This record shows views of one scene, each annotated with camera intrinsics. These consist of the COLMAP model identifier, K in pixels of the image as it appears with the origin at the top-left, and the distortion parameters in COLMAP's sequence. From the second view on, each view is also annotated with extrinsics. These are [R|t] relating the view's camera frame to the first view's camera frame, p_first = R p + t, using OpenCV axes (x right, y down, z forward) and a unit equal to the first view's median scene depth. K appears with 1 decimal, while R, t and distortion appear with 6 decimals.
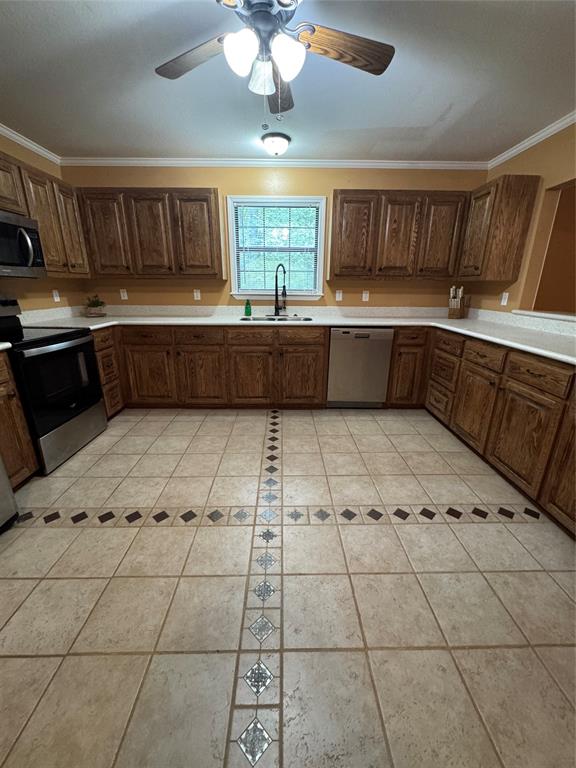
lens RADIAL K [[308.8, 0, 288.0], [0, 308.8, 384.0], [0, 0, 1]] dist [-0.002824, 0.000028]
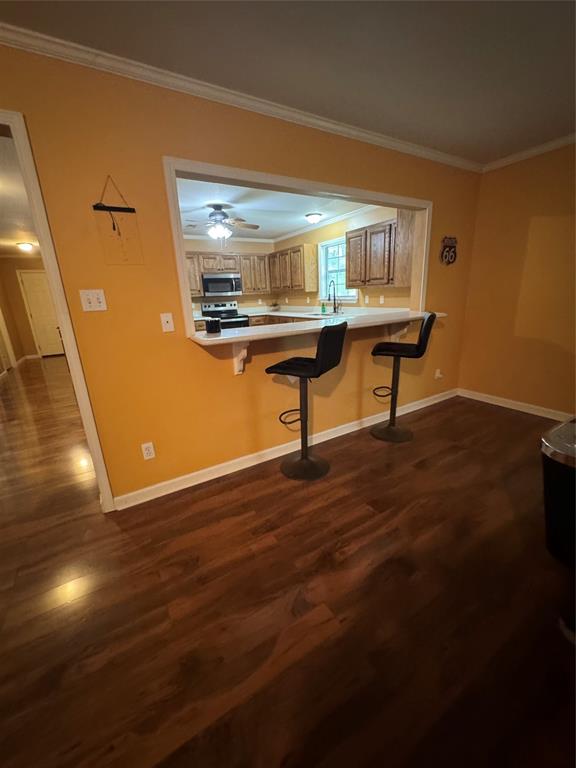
lens RADIAL K [[308.8, 0, 288.0], [0, 308.8, 384.0], [0, 0, 1]] dist [-0.002824, 0.000028]
pose [[0.504902, 0.215088, -0.835949, 1.672981], [-0.215931, 0.969138, 0.118937, -0.011474], [0.835732, 0.120455, 0.535764, 0.018709]]
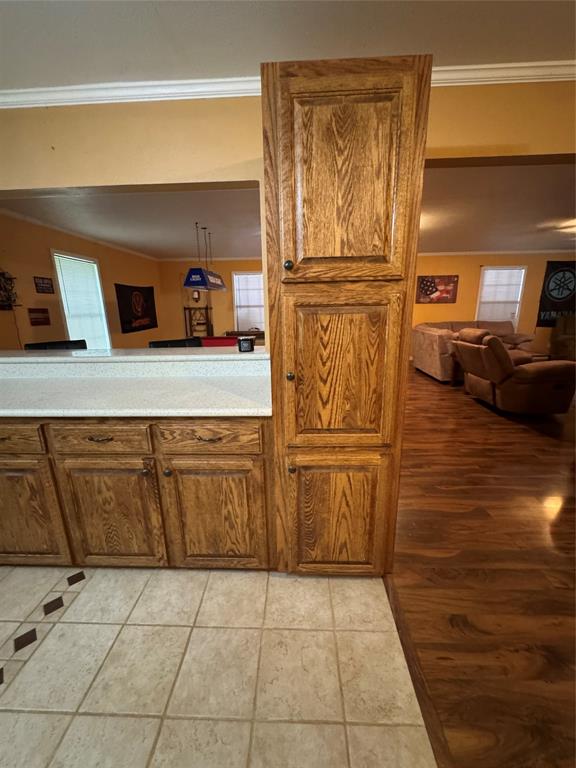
lens RADIAL K [[308.8, 0, 288.0], [0, 308.8, 384.0], [0, 0, 1]] dist [-0.002824, 0.000028]
pose [[0.046989, -0.256279, 0.965460, 0.074877], [0.320159, 0.919402, 0.228471, -0.072223], [-0.946198, 0.298365, 0.125252, 0.100936]]
